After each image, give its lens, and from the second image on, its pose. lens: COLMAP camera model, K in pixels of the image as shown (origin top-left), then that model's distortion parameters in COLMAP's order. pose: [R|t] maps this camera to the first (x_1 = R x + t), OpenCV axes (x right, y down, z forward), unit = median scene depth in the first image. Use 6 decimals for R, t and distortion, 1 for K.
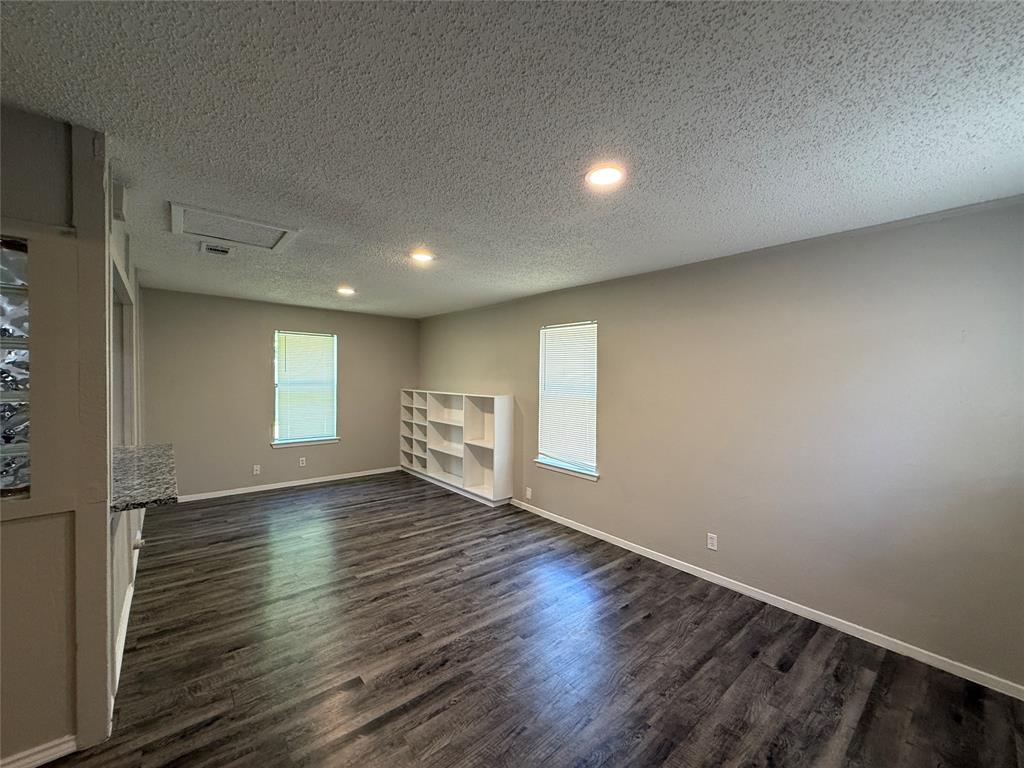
lens RADIAL K [[407.8, 0, 508.9], [0, 407.8, 380.5], [0, 0, 1]] dist [-0.000891, 0.000934]
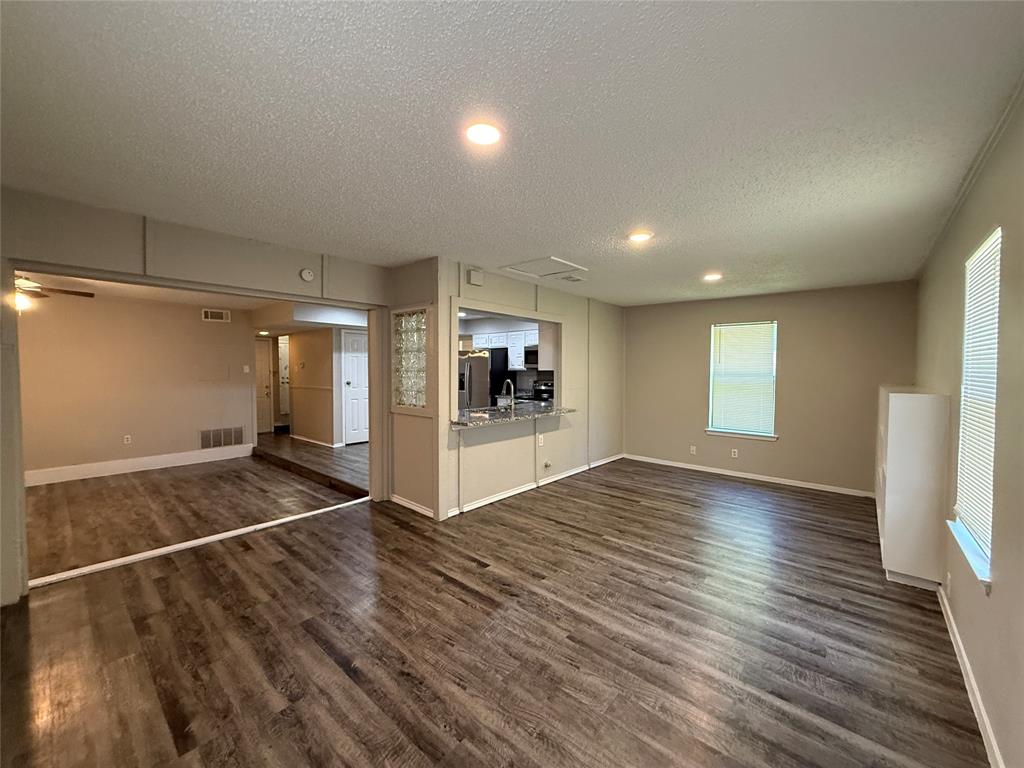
lens RADIAL K [[407.8, 0, 517.5], [0, 407.8, 386.9], [0, 0, 1]] dist [-0.000891, 0.000934]
pose [[0.162687, 0.032201, -0.986152, 0.606545], [-0.015281, 0.999430, 0.030114, 0.023384], [0.986559, 0.010170, 0.163087, 0.482795]]
